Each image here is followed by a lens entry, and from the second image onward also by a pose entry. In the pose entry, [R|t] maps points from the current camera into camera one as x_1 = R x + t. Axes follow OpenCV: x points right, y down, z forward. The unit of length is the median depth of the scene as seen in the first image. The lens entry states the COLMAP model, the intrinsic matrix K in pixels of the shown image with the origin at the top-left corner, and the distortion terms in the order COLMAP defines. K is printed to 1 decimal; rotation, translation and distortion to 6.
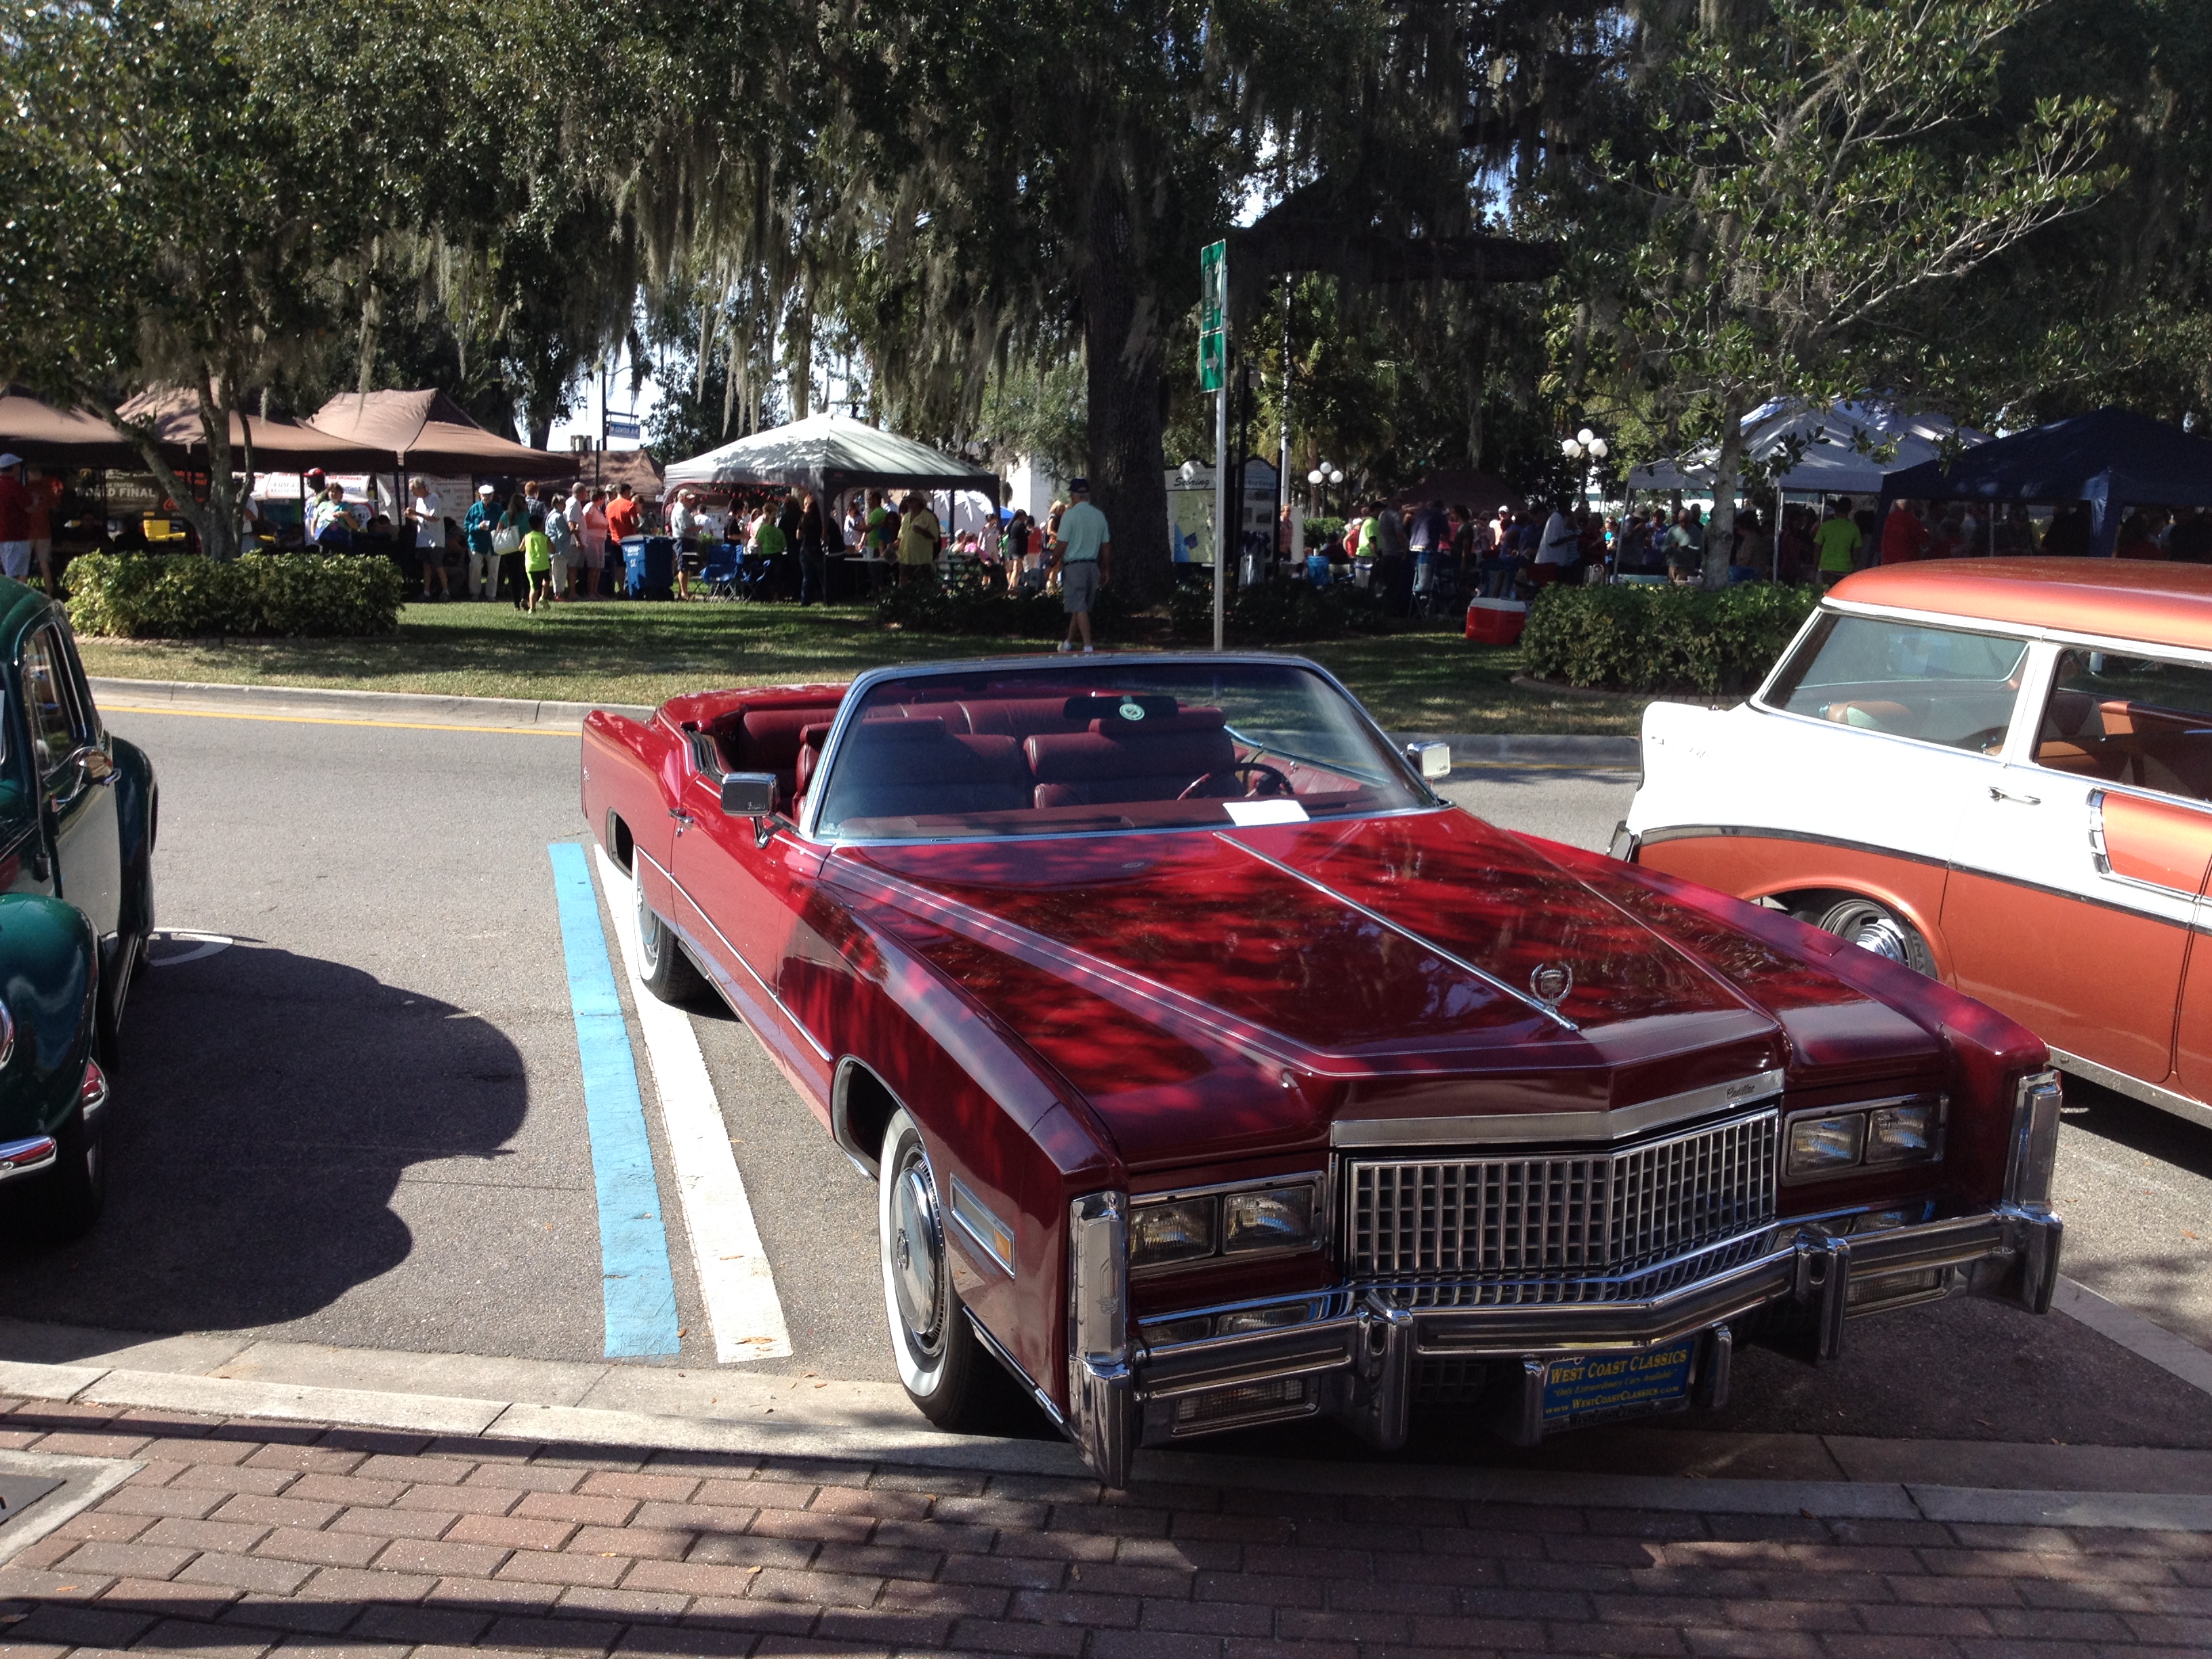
lens RADIAL K [[2177.5, 0, 1106.0], [0, 2177.5, 829.5], [0, 0, 1]] dist [0.000508, 0.002192]
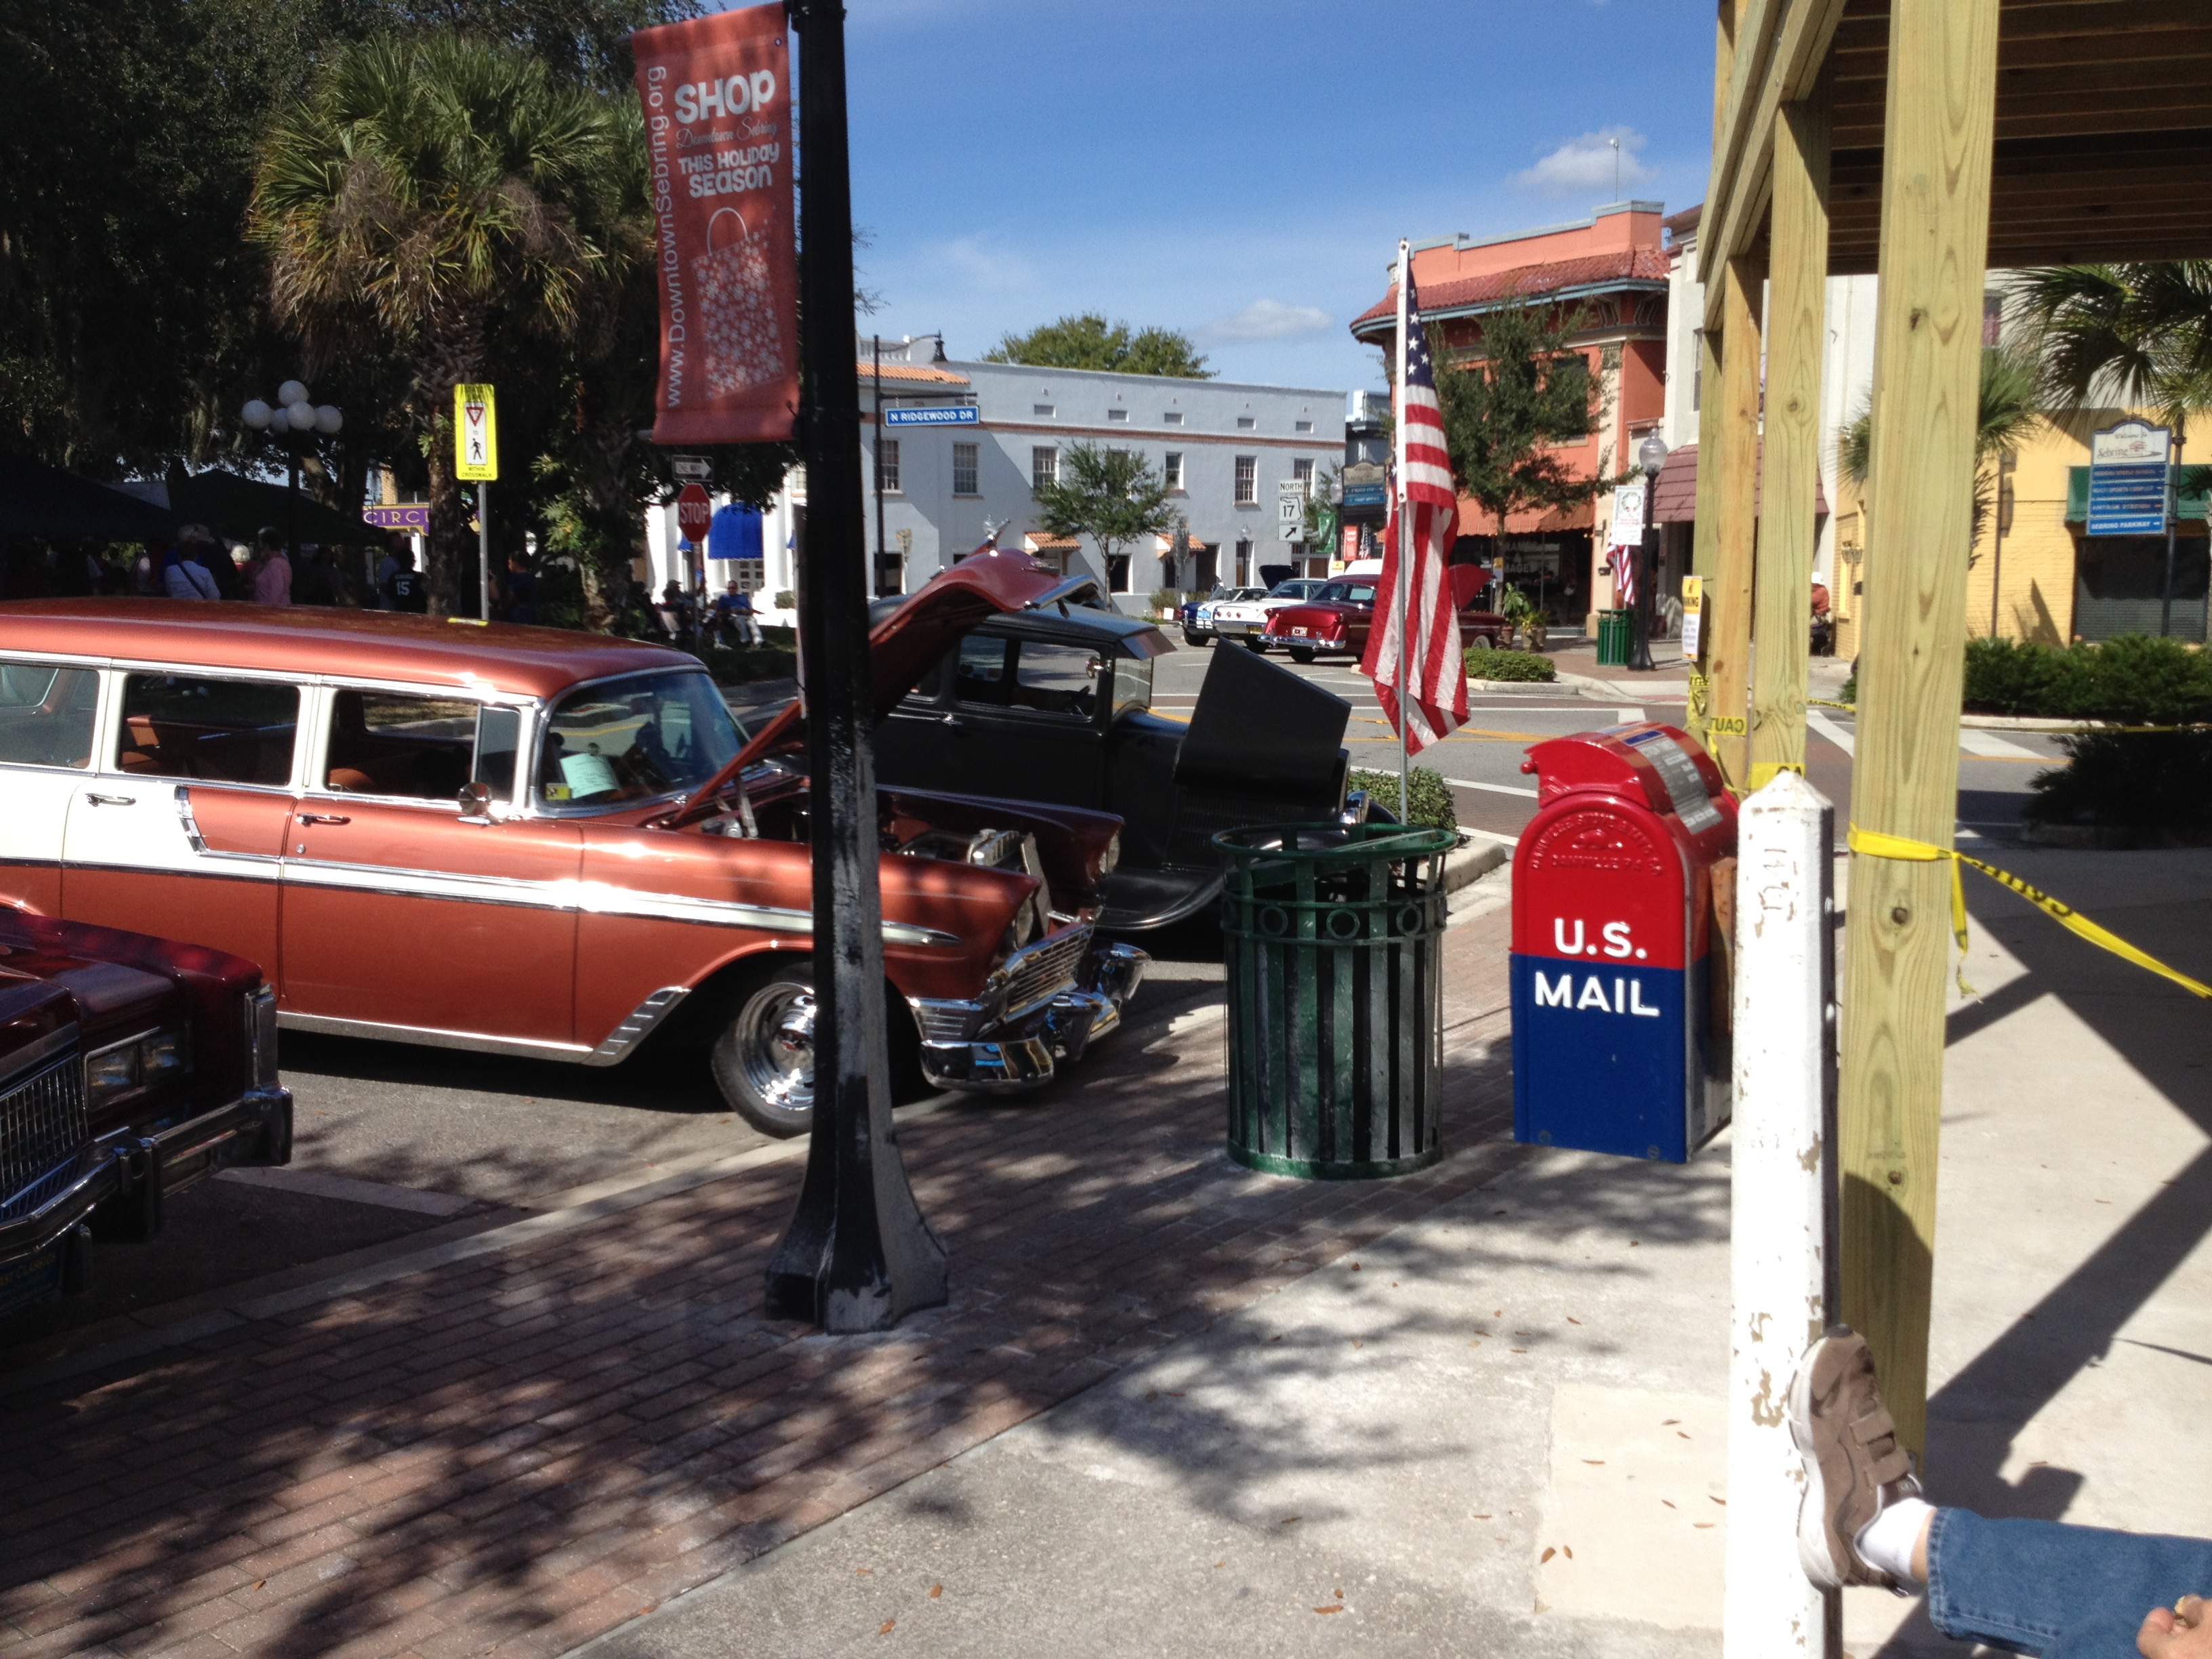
lens RADIAL K [[2177.5, 0, 1106.0], [0, 2177.5, 829.5], [0, 0, 1]] dist [0.000508, 0.002192]
pose [[0.594100, -0.123707, 0.794822, -0.316768], [0.130794, 0.989810, 0.056291, 0.007571], [-0.793687, 0.070515, 0.604226, -0.235132]]
